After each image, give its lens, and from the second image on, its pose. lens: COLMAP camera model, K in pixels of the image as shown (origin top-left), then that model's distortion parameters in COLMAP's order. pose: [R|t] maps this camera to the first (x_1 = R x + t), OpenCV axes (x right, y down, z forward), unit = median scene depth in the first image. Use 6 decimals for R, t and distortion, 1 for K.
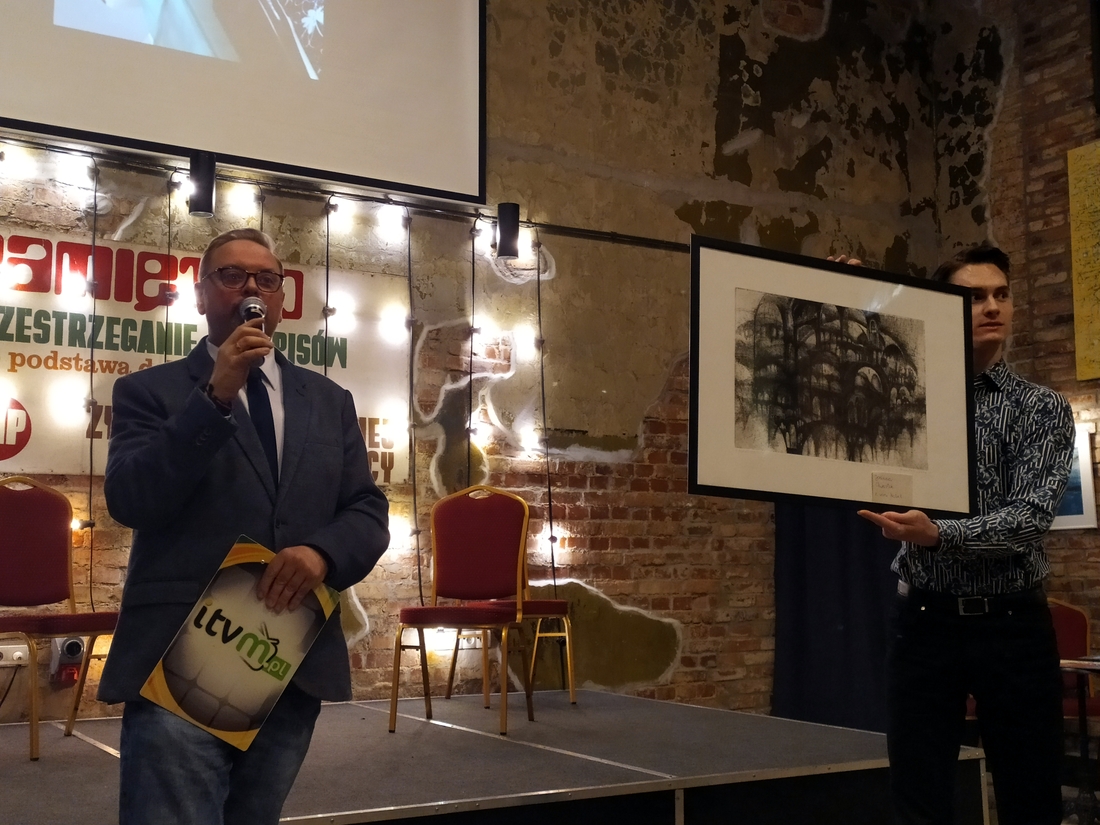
lens RADIAL K [[1322.3, 0, 545.2], [0, 1322.3, 410.6], [0, 0, 1]] dist [0.034482, 0.048708]
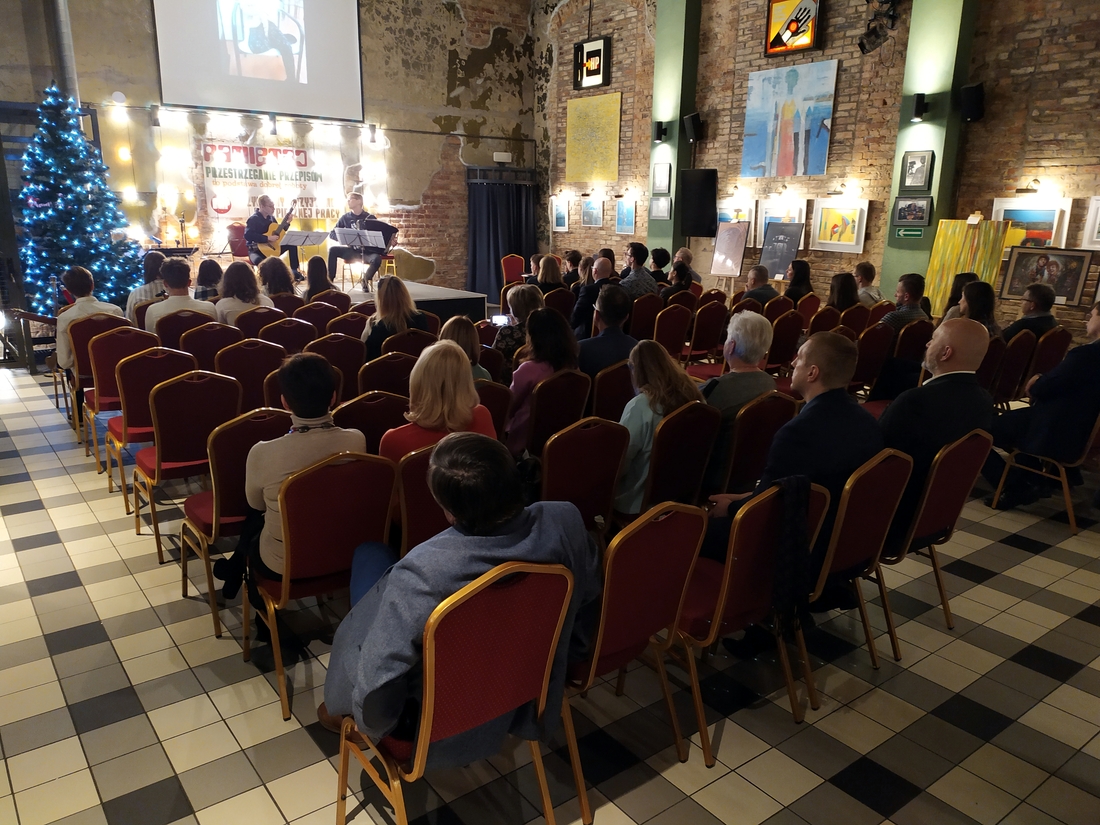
lens RADIAL K [[836.5, 0, 556.7], [0, 836.5, 410.9], [0, 0, 1]] dist [0.072639, -0.059637]
pose [[0.992357, -0.014877, 0.122504, 0.142230], [-0.028471, 0.938322, 0.344589, -0.211774], [-0.120074, -0.345443, 0.930726, -1.072924]]
